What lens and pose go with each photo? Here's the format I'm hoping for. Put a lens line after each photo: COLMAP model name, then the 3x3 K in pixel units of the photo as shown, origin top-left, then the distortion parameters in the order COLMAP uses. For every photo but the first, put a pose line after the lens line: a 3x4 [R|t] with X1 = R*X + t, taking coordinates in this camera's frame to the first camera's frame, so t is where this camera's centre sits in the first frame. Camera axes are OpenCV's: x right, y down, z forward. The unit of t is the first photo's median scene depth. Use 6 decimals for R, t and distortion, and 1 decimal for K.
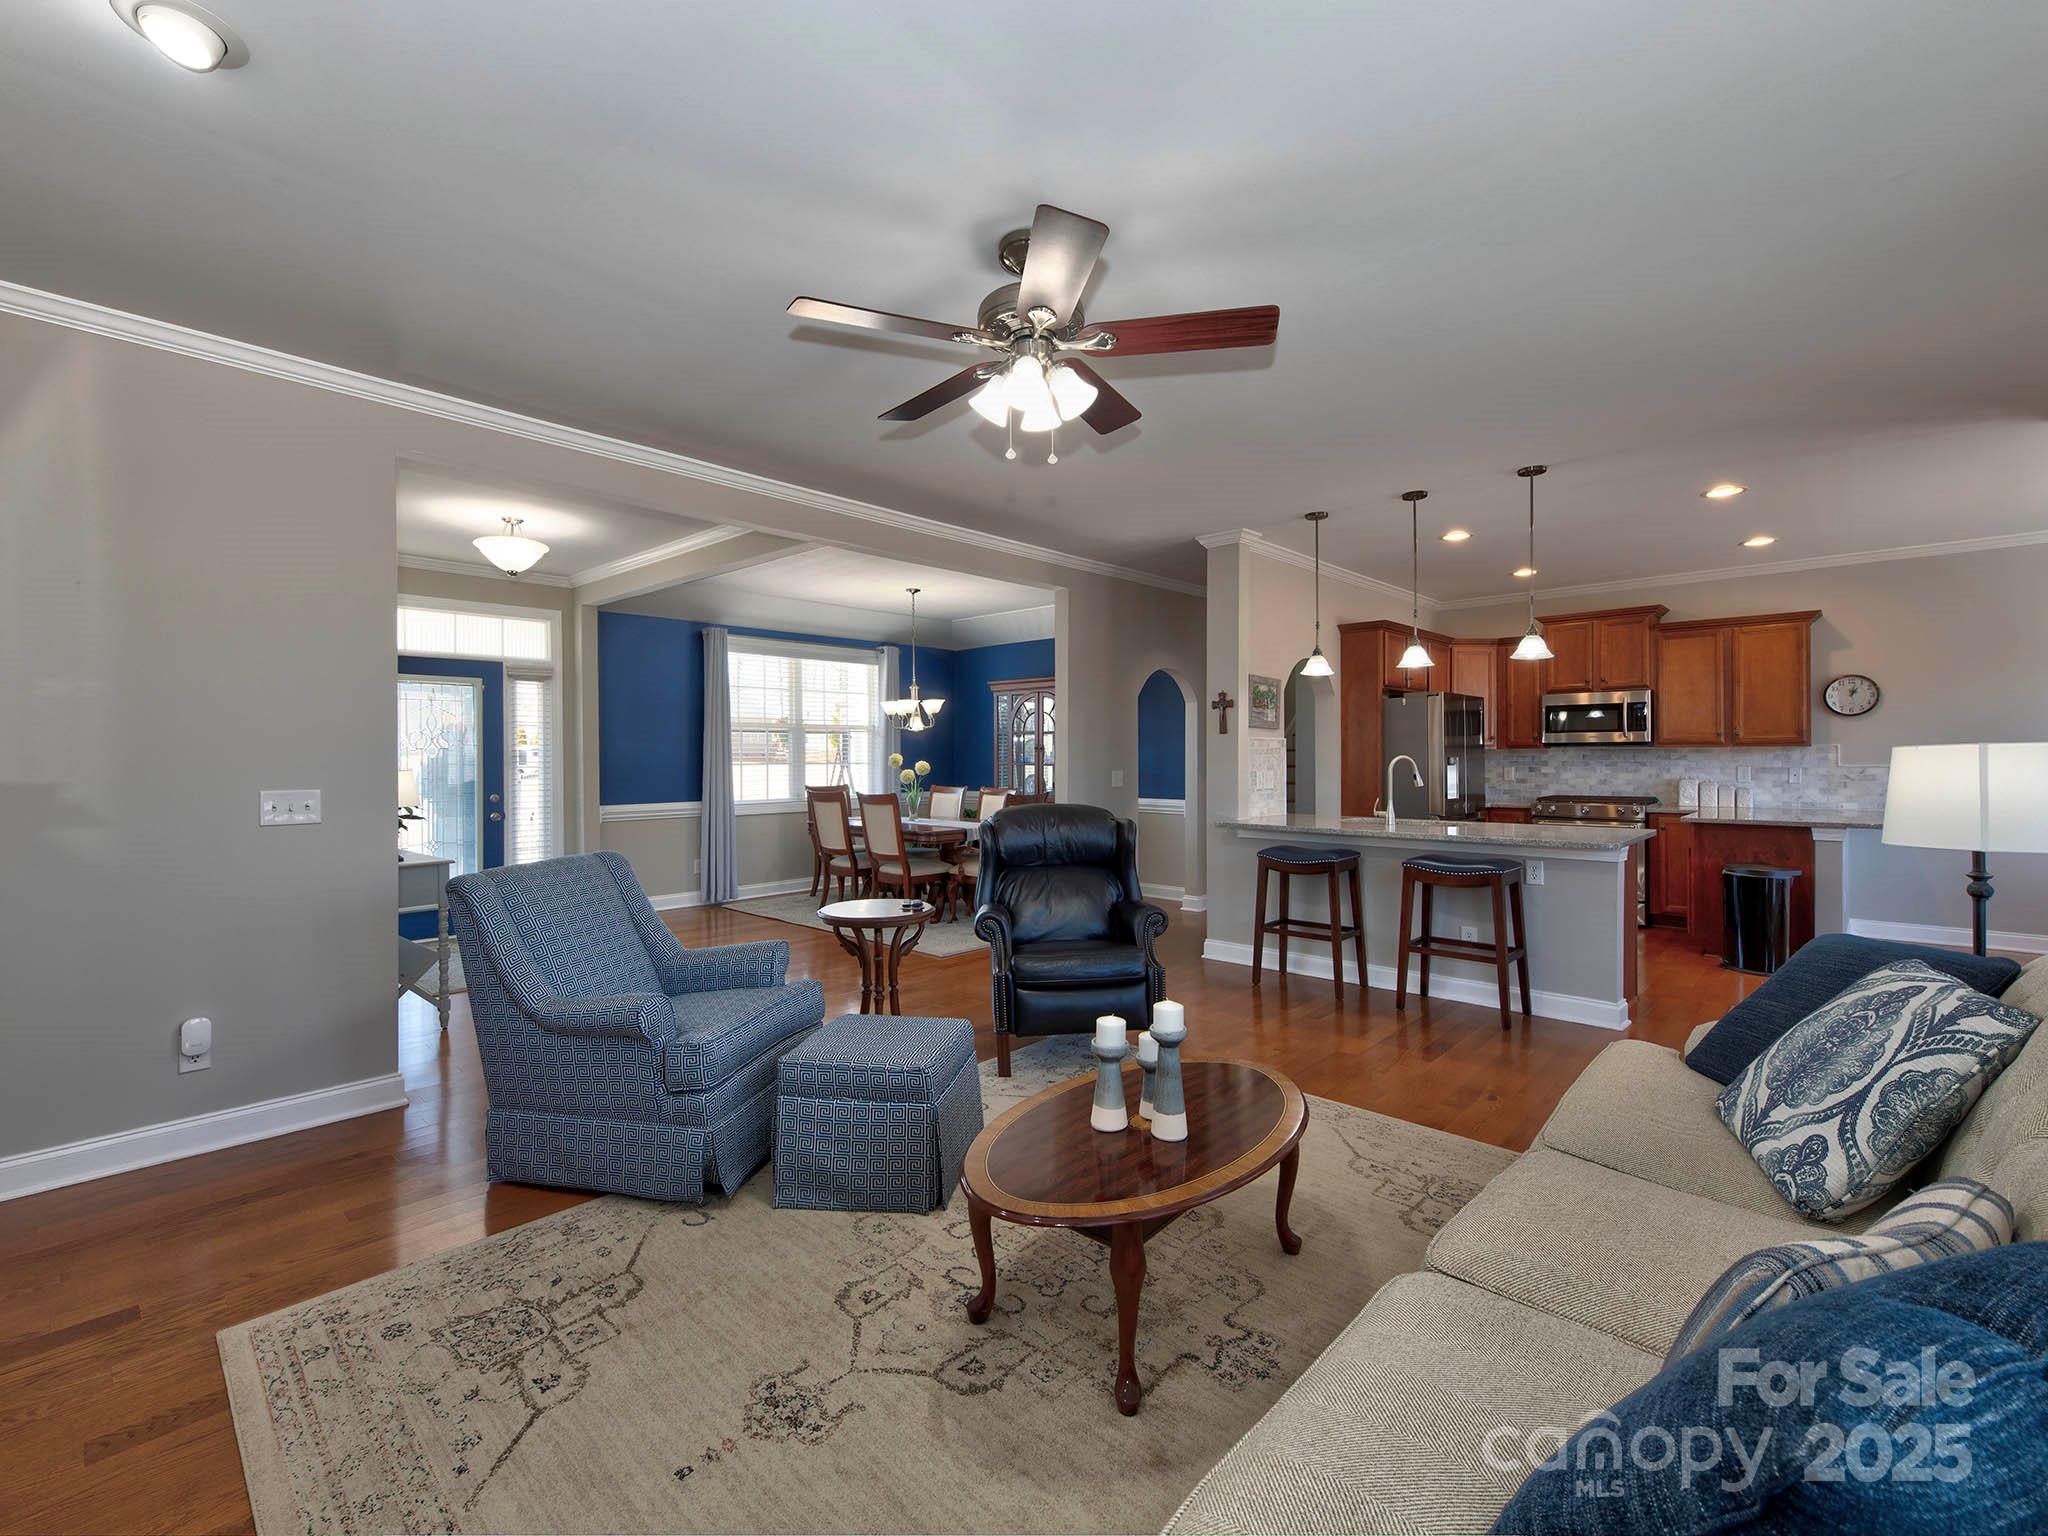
lens RADIAL K [[895.3, 0, 1019.8], [0, 895.3, 758.9], [0, 0, 1]] dist [0.013549, -0.002911]
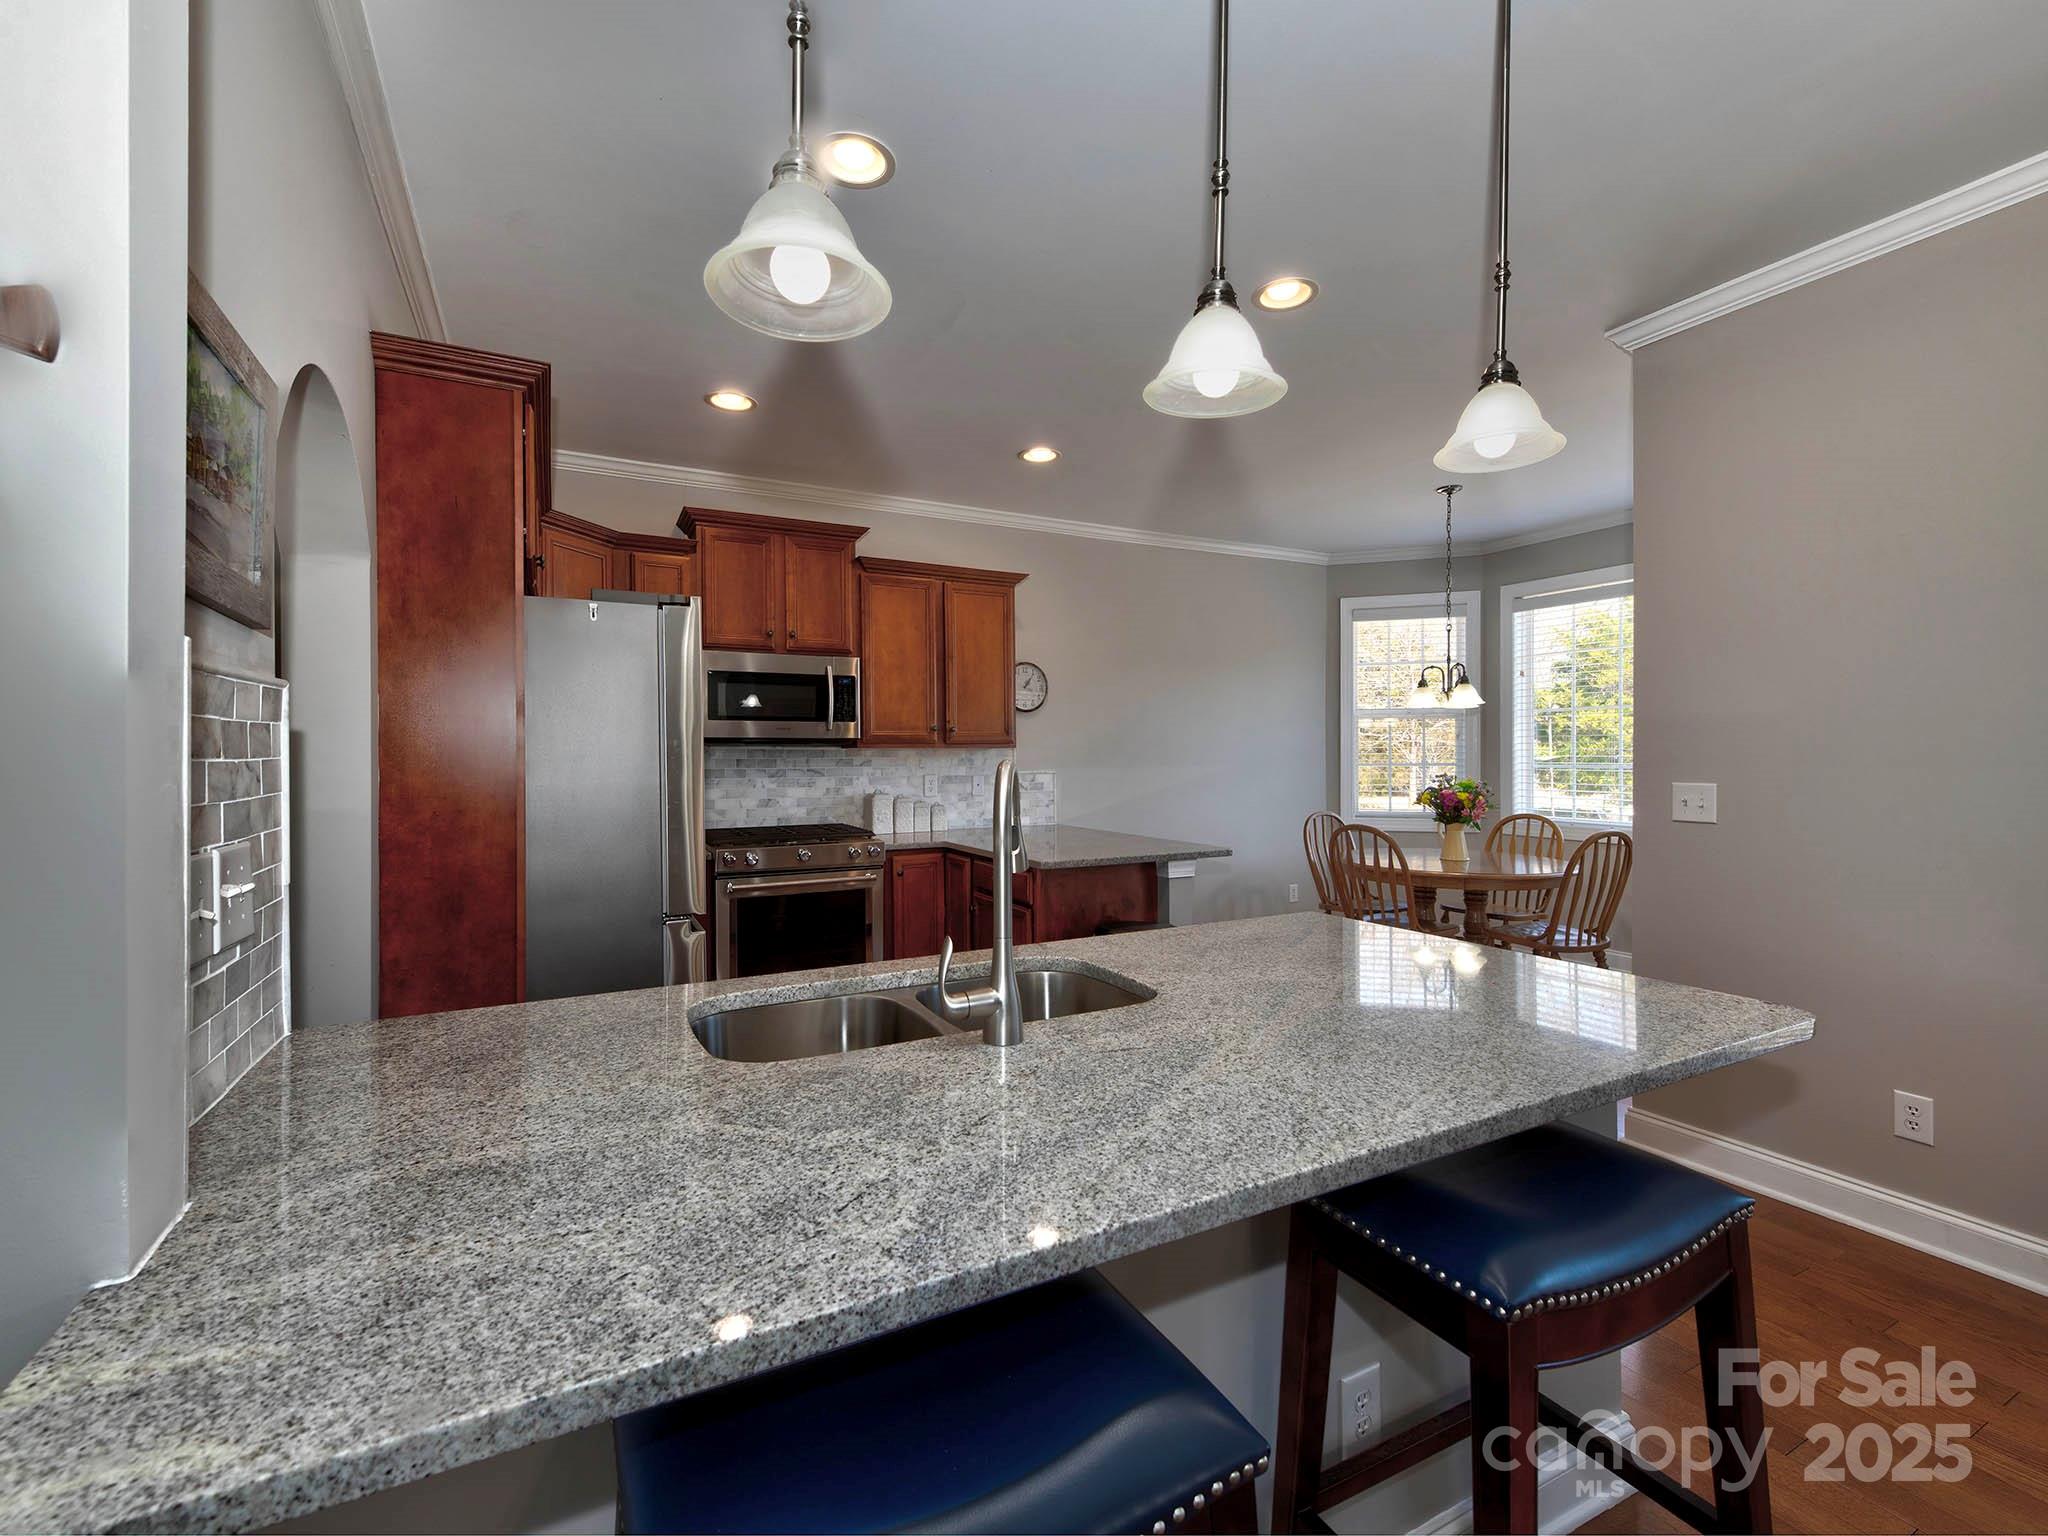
lens RADIAL K [[895.3, 0, 1032.3], [0, 895.3, 761.4], [0, 0, 1]] dist [0.013549, -0.002911]
pose [[0.327763, -0.004835, 0.944748, 0.137190], [0.006704, 0.999974, 0.002792, -0.003941], [-0.944736, 0.005419, 0.327787, 0.672443]]
